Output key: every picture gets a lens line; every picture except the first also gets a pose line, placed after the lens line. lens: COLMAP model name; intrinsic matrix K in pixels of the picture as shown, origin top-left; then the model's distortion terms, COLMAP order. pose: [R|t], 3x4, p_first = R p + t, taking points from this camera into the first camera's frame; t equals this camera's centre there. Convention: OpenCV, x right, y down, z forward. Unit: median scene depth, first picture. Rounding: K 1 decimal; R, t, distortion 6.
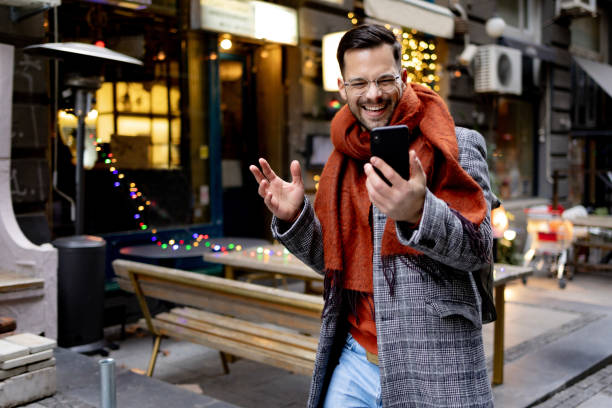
lens RADIAL K [[657.3, 0, 323.7], [0, 657.3, 200.8], [0, 0, 1]] dist [-0.020777, 0.000000]
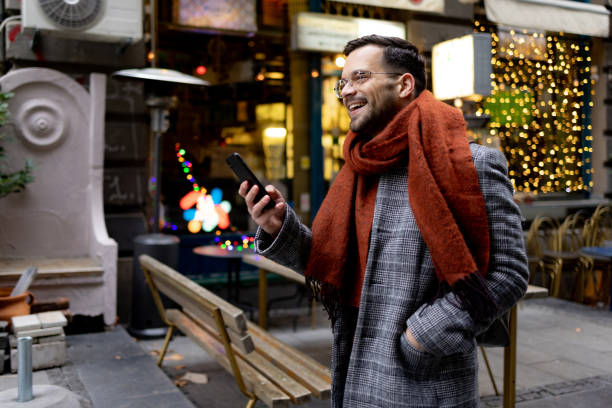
lens RADIAL K [[616.5, 0, 303.0], [0, 616.5, 186.2], [0, 0, 1]] dist [-0.002256, 0.000000]
pose [[0.915258, 0.005135, -0.402835, 0.166368], [-0.022500, 0.999010, -0.038385, 0.002636], [0.402239, 0.044196, 0.914468, 0.056807]]
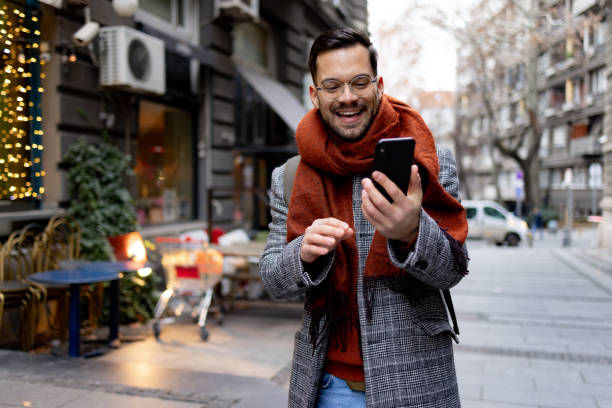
lens RADIAL K [[616.5, 0, 313.0], [0, 616.5, 201.2], [0, 0, 1]] dist [-0.002256, 0.000000]
pose [[0.905499, -0.006317, 0.424302, 0.170261], [0.022509, 0.999196, -0.033162, -0.001132], [-0.423752, 0.039579, 0.904913, 0.281765]]
